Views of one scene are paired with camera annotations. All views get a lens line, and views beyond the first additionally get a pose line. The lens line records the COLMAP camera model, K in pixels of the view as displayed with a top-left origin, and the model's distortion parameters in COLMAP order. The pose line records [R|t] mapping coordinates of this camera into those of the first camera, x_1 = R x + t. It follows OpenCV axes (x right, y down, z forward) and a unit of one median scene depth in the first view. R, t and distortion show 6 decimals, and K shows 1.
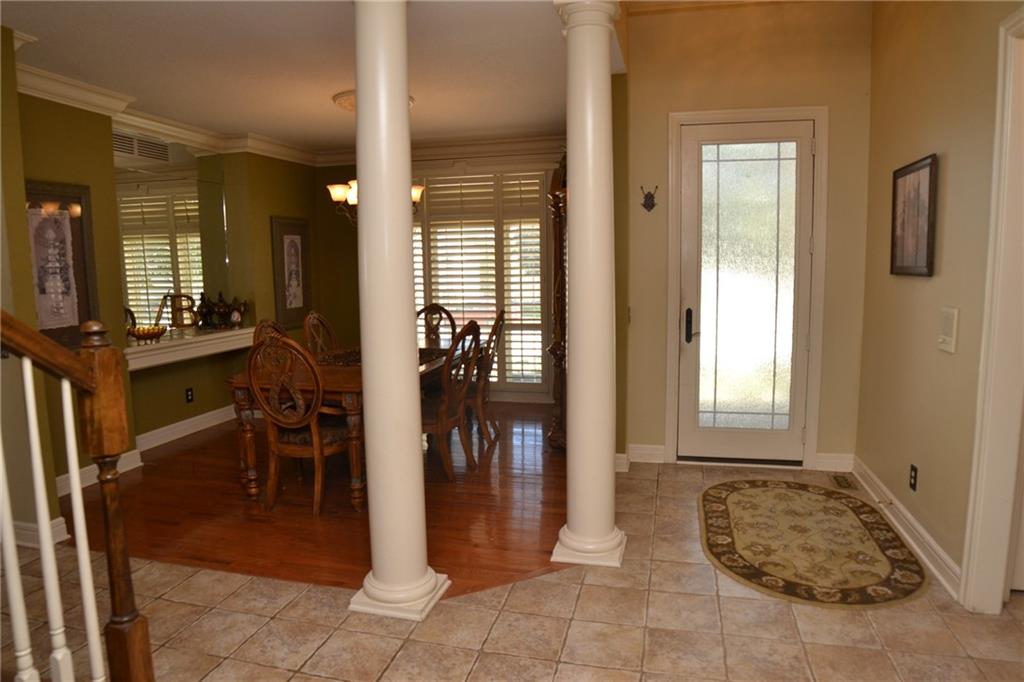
lens RADIAL K [[645.3, 0, 512.0], [0, 645.3, 341.0], [0, 0, 1]] dist [-0.126157, 0.053051]
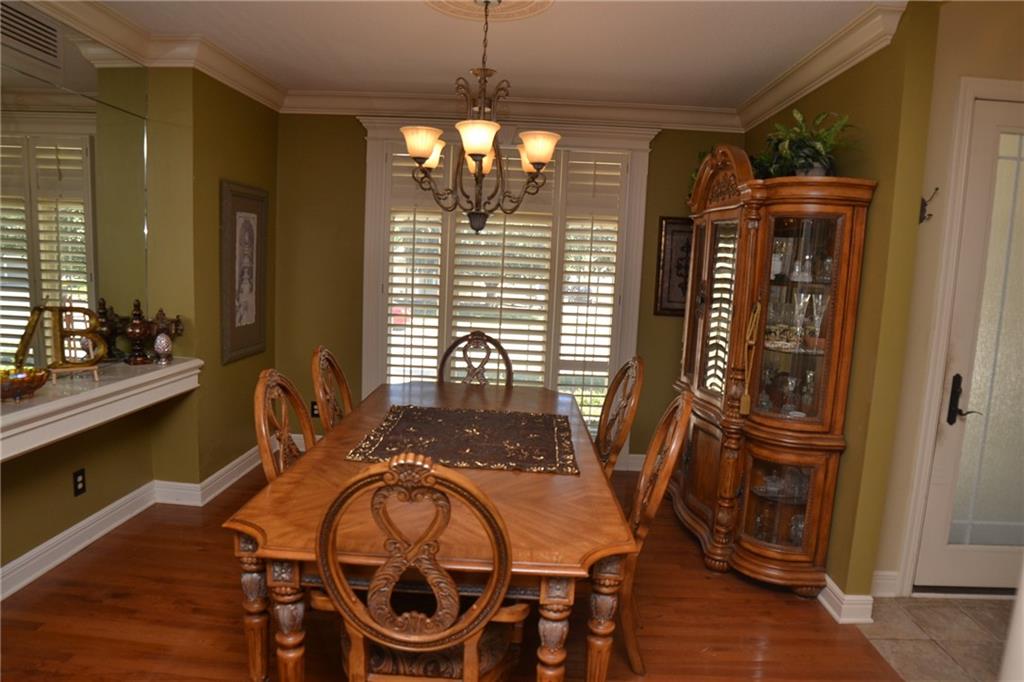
lens RADIAL K [[645.3, 0, 512.0], [0, 645.3, 341.0], [0, 0, 1]] dist [-0.126157, 0.053051]
pose [[0.975362, 0.034409, 0.217909, -0.242943], [-0.035671, 0.999362, 0.001860, -0.052860], [-0.217706, -0.009588, 0.975967, 0.353870]]
